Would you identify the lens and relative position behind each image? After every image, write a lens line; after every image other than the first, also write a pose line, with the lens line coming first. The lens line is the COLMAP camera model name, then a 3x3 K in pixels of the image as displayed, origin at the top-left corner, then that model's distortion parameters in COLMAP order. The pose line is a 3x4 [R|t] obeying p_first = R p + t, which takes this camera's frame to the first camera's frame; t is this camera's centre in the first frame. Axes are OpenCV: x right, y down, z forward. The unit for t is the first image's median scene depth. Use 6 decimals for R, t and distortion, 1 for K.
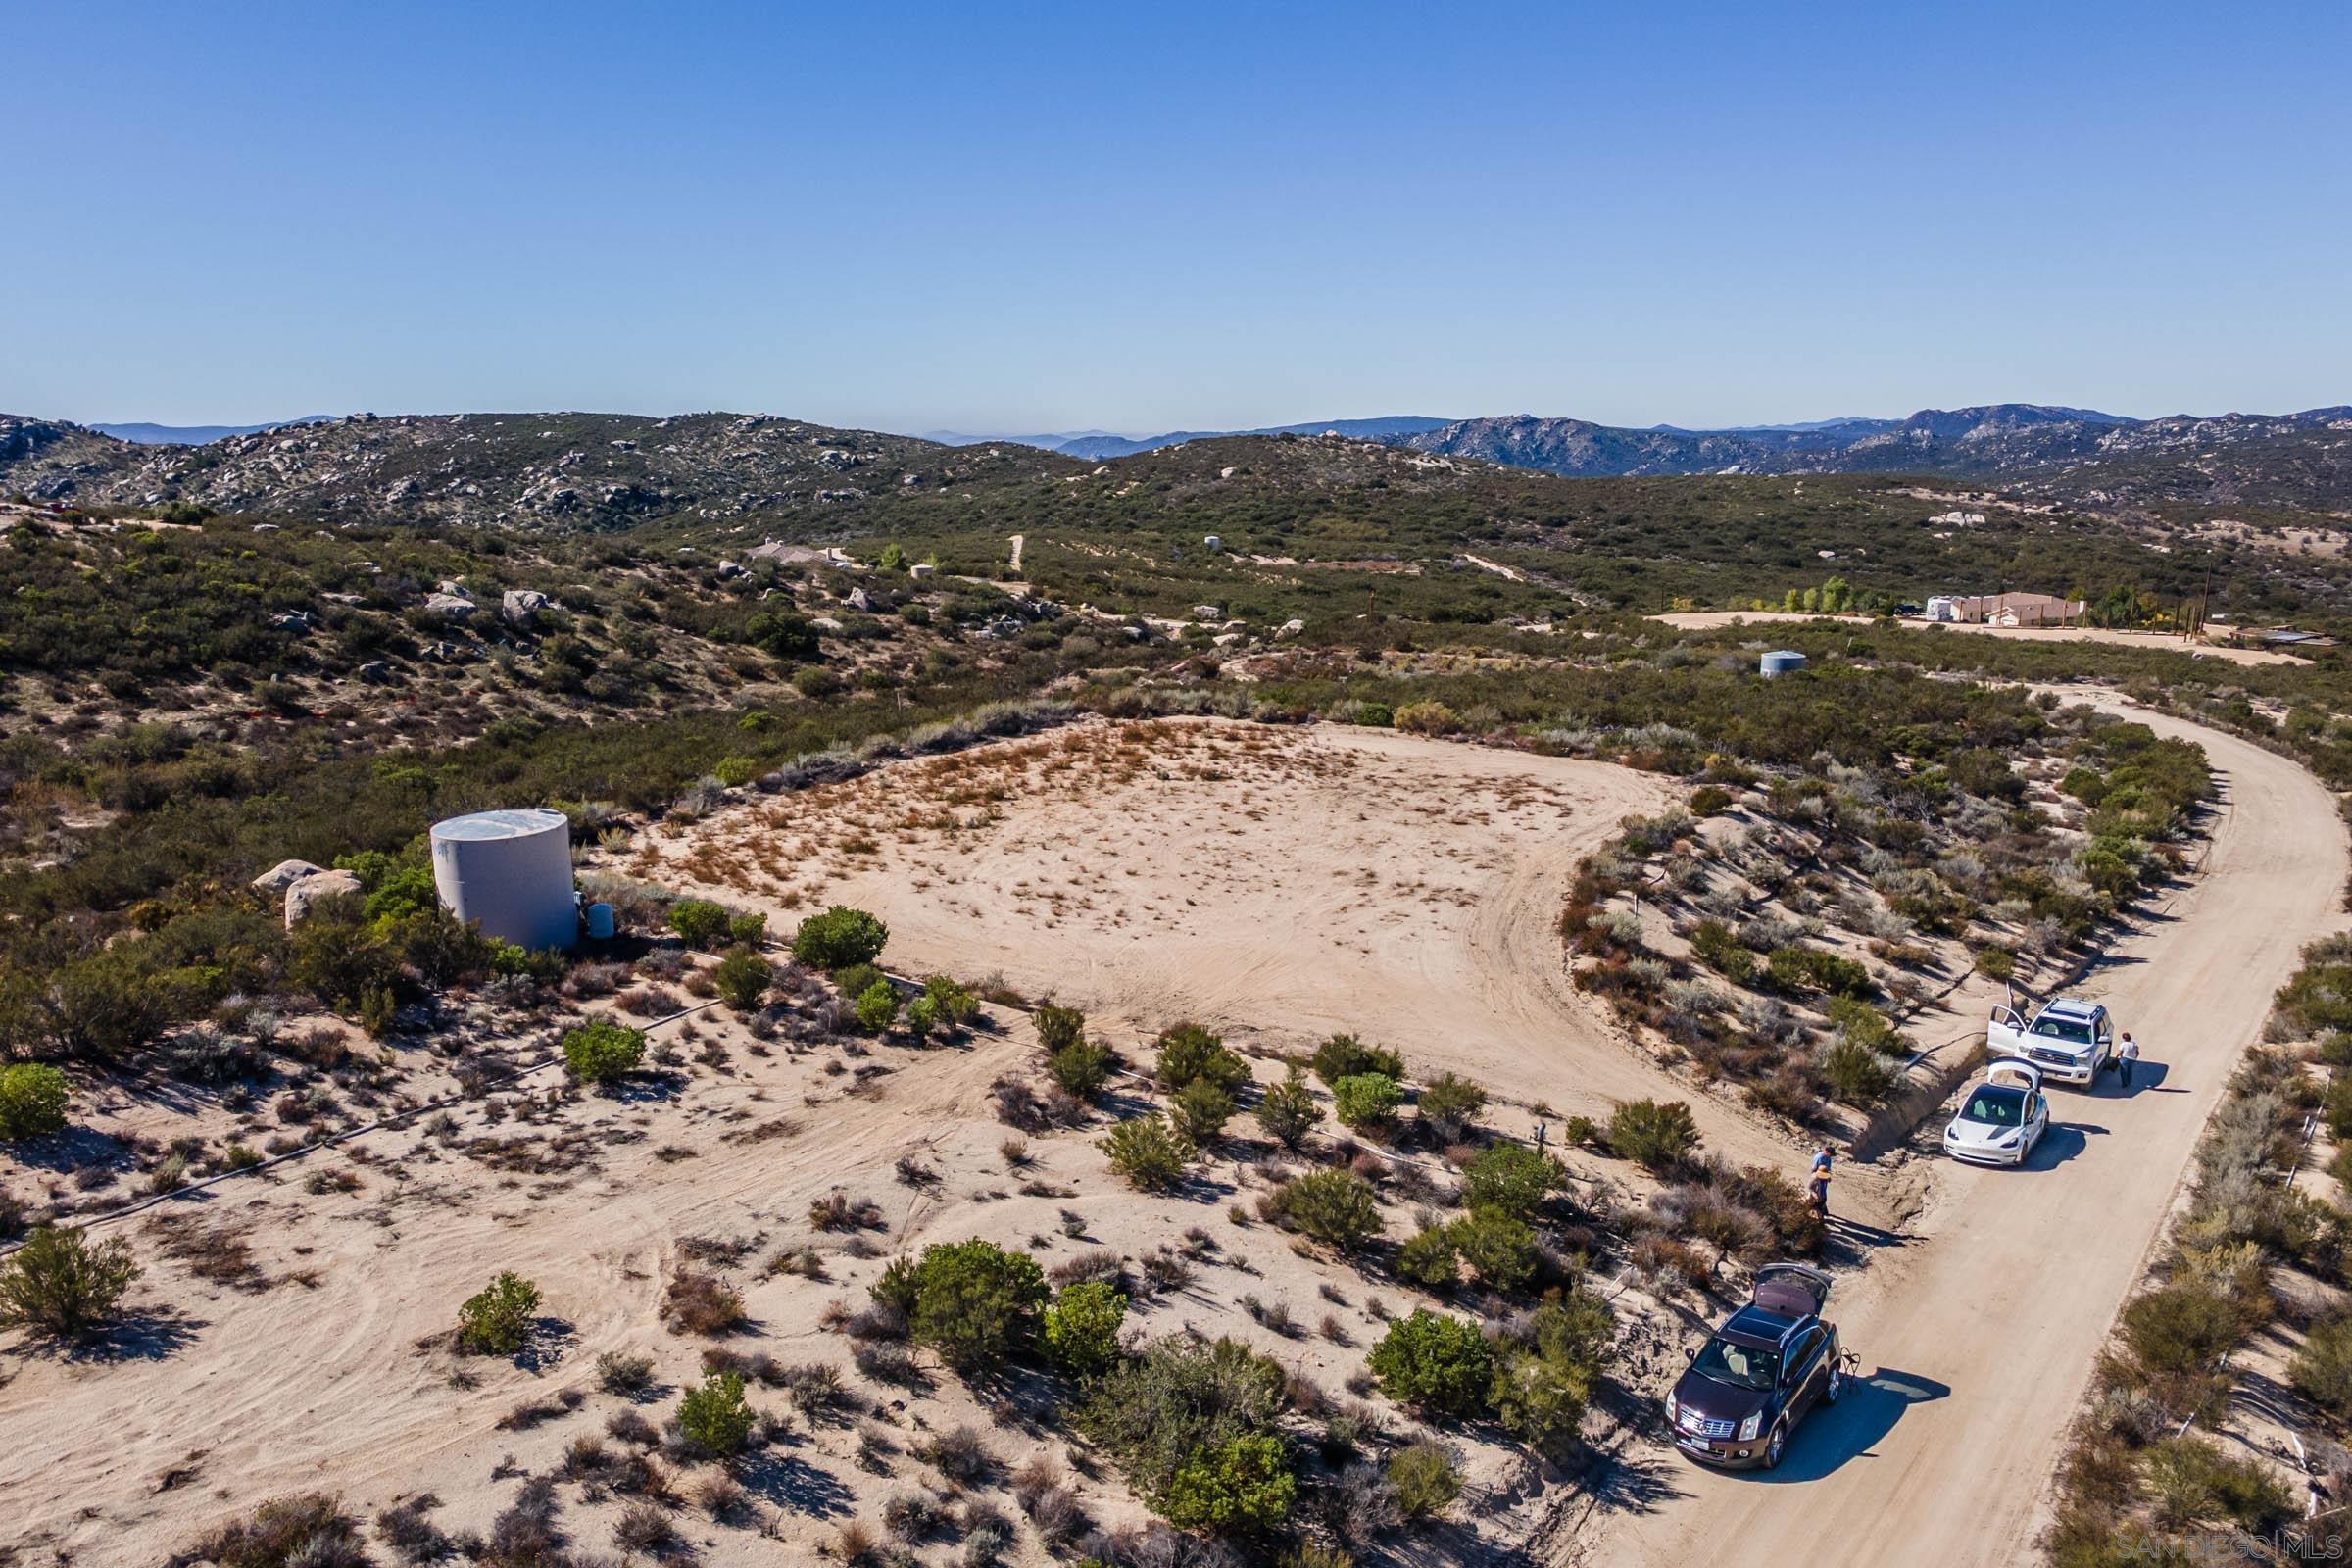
lens RADIAL K [[1705.6, 0, 1166.0], [0, 1705.6, 786.0], [0, 0, 1]] dist [0.024403, 0.022925]
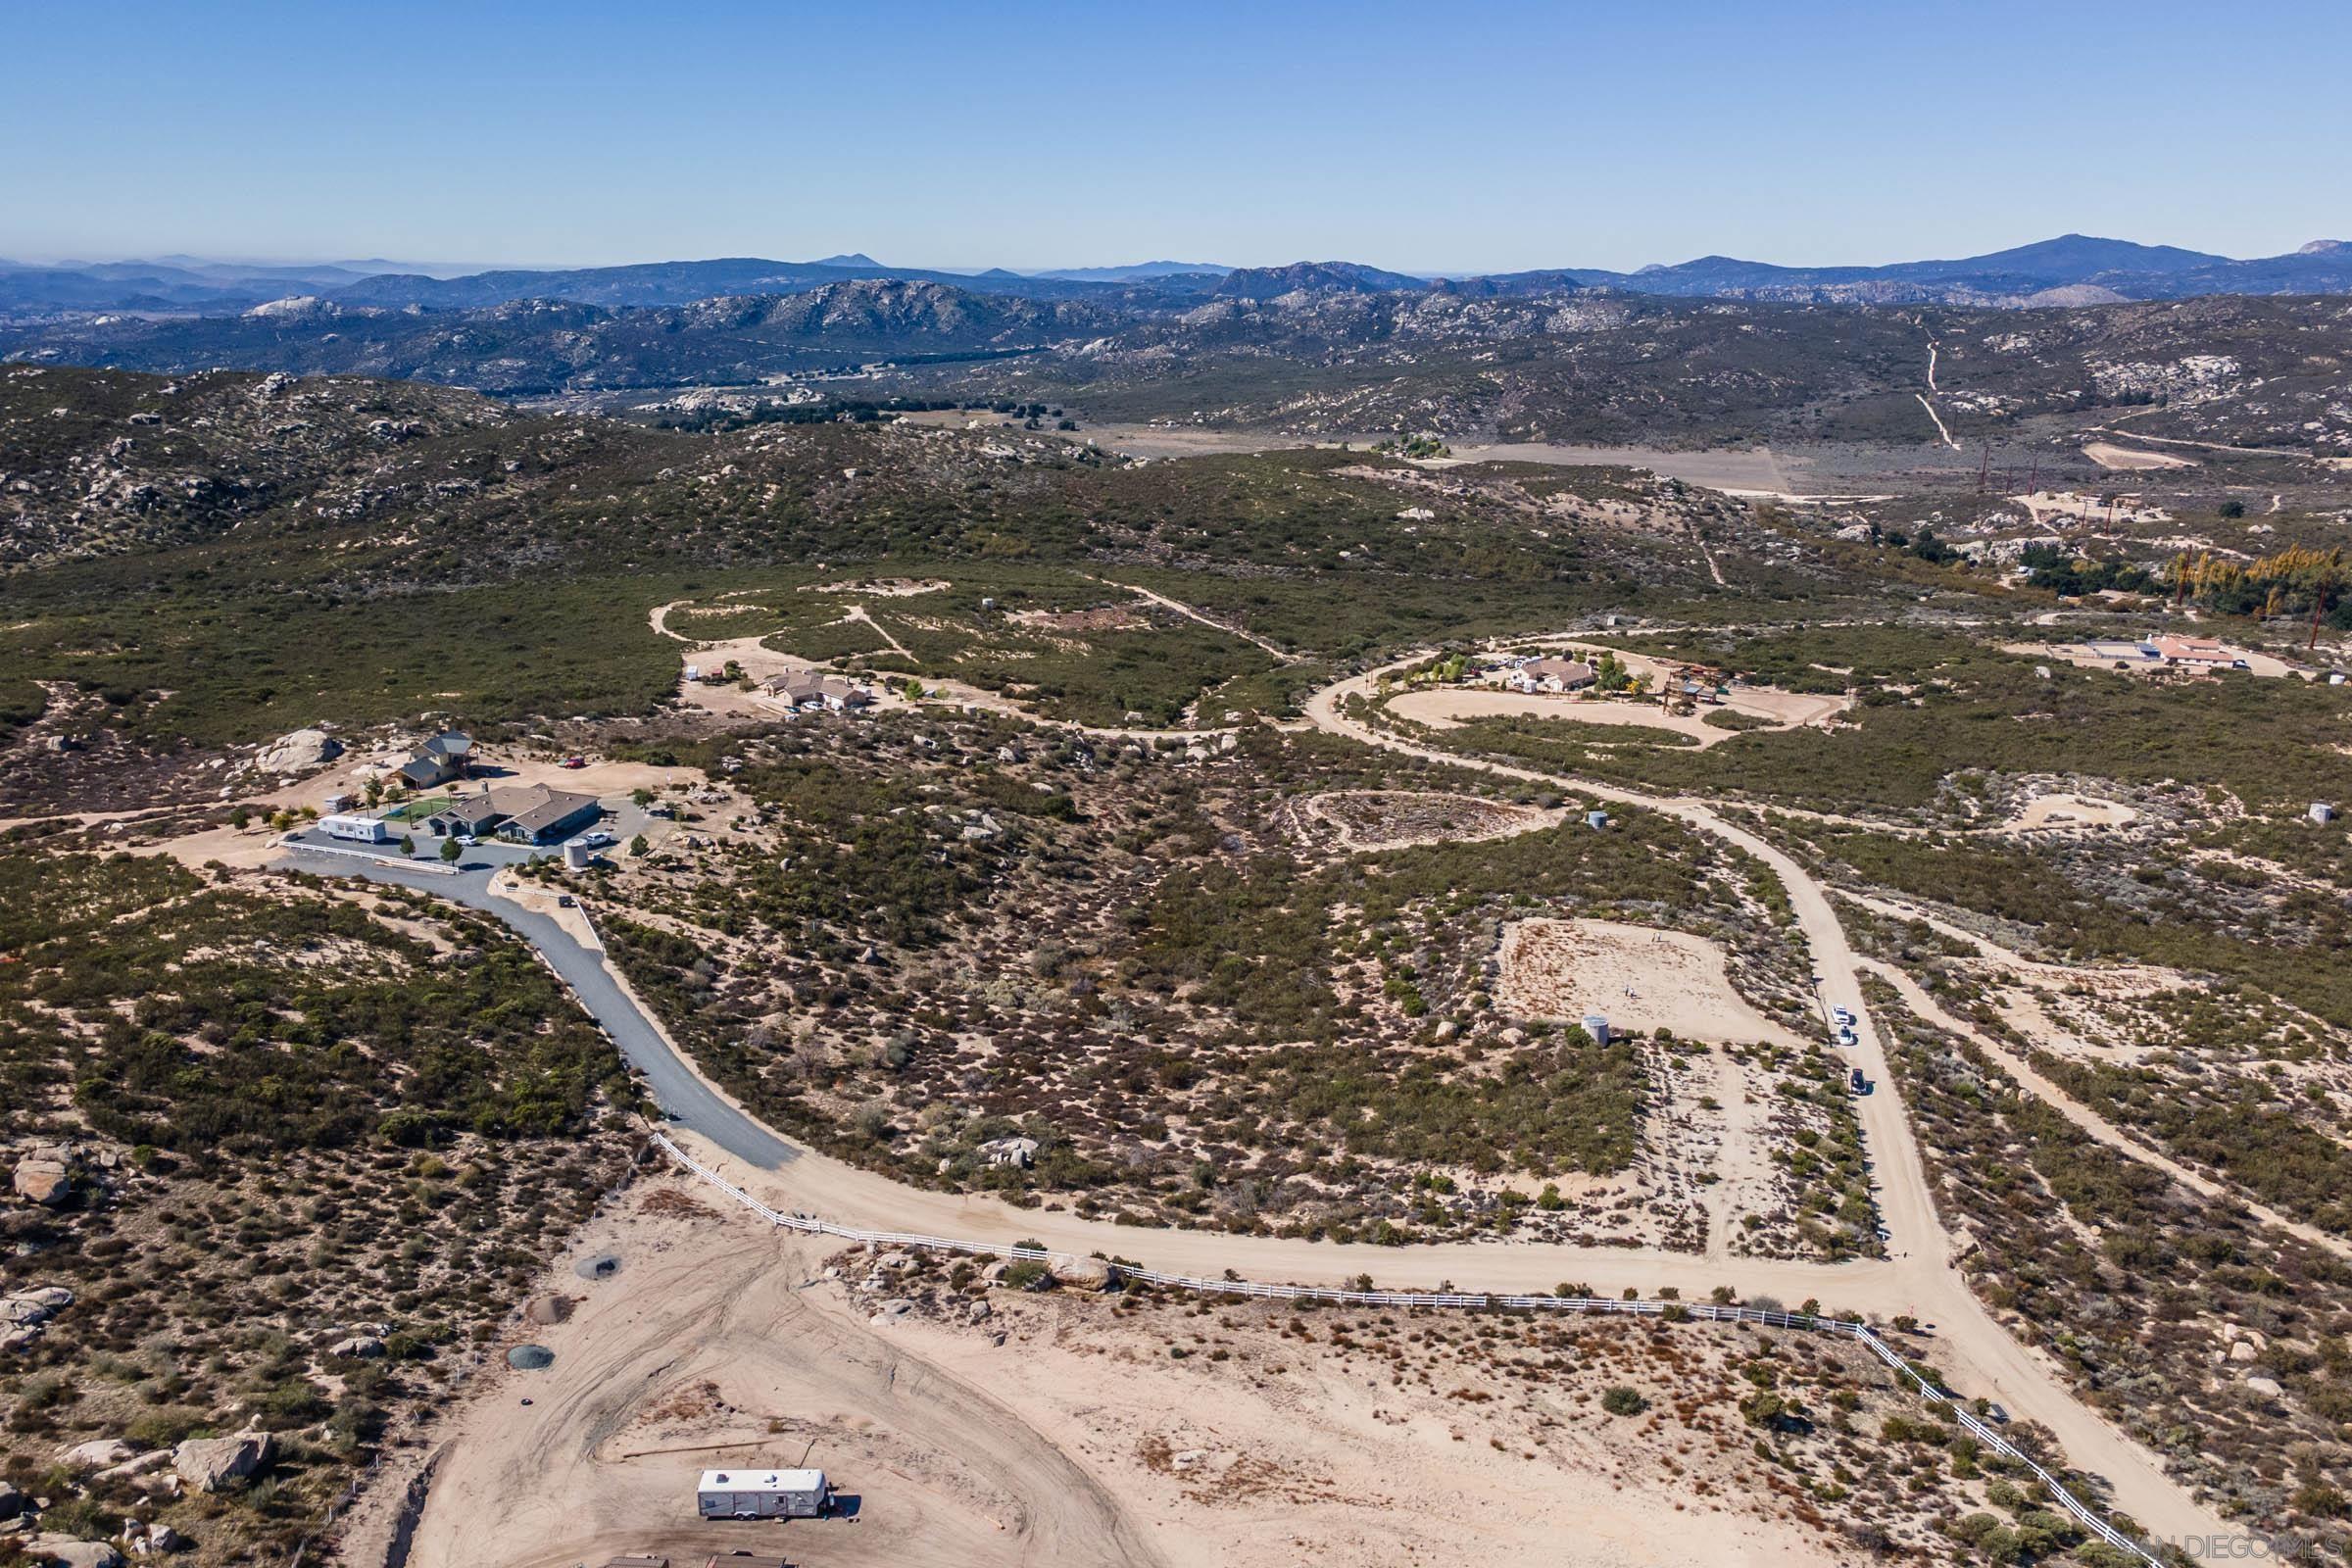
lens RADIAL K [[1705.6, 0, 1167.0], [0, 1705.6, 778.9], [0, 0, 1]] dist [0.024403, 0.022925]
pose [[0.930243, -0.093891, 0.354728, -0.641039], [0.063158, 0.993252, 0.097273, -0.241920], [-0.361468, -0.068084, 0.929896, -0.612843]]
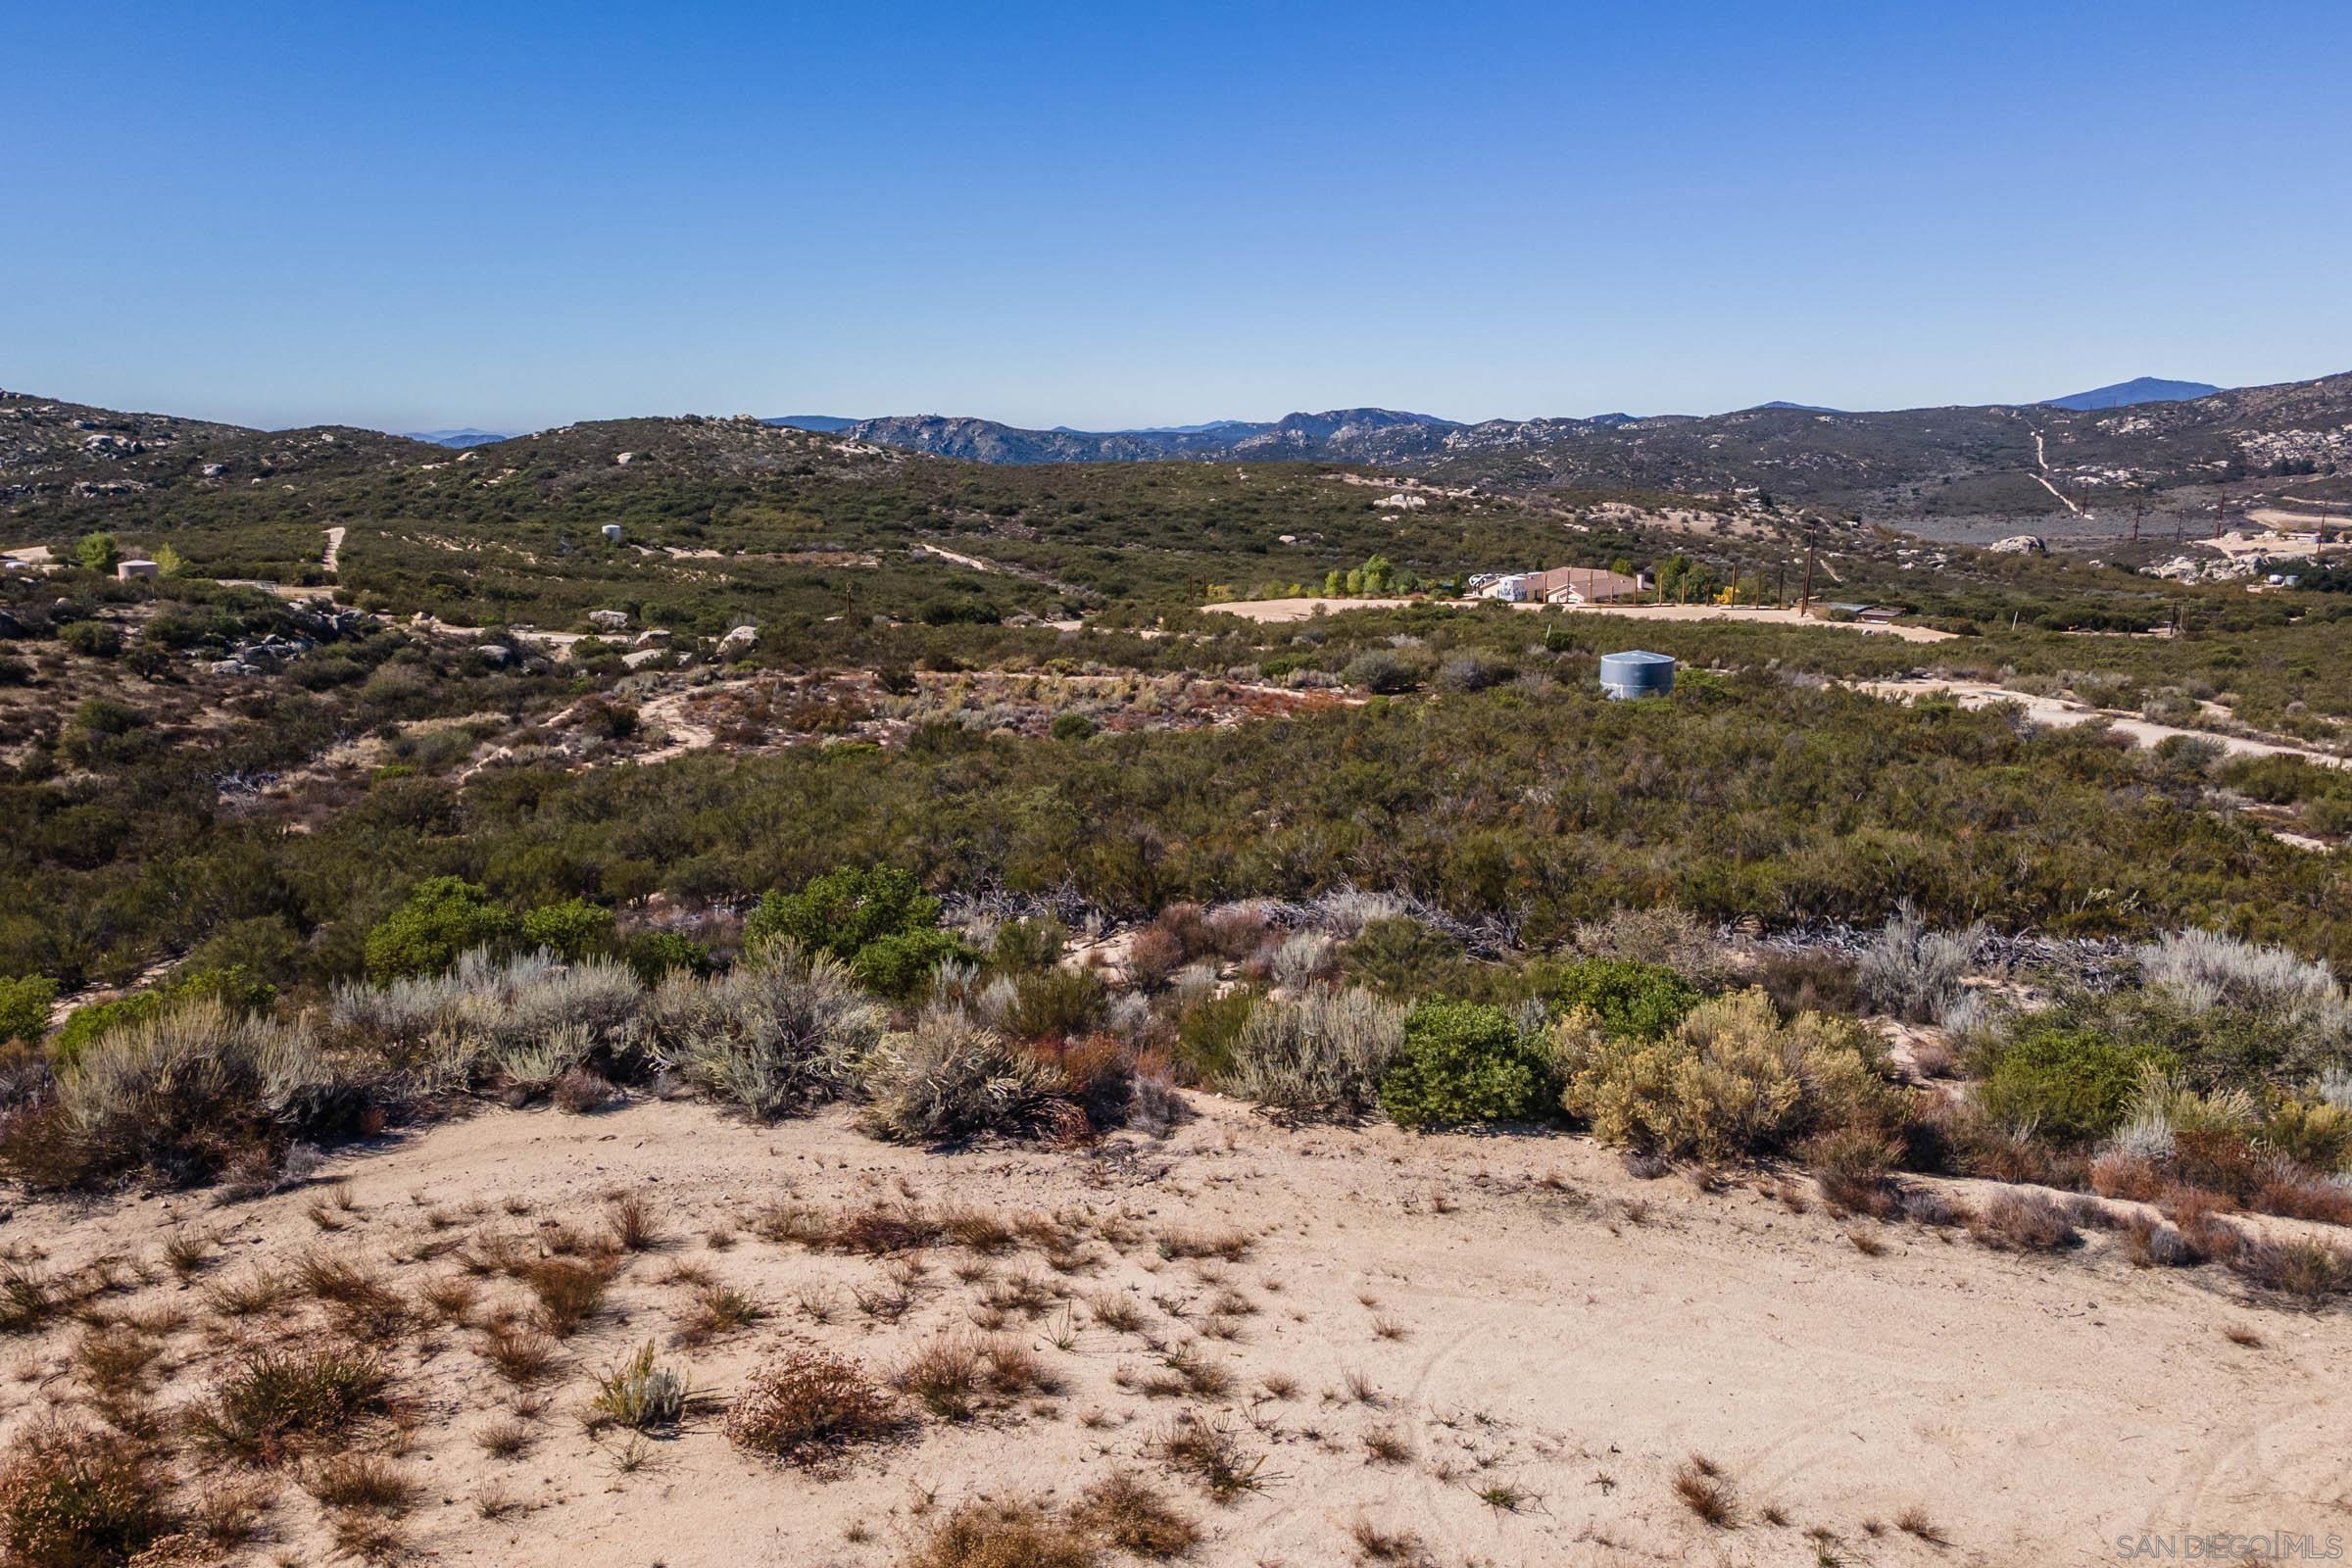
lens RADIAL K [[1705.6, 0, 1165.0], [0, 1705.6, 793.5], [0, 0, 1]] dist [0.024403, 0.022925]
pose [[0.943838, -0.067510, 0.323438, 0.008398], [0.066311, 0.997690, 0.014737, -0.030454], [-0.323686, 0.007538, 0.946135, 0.307338]]
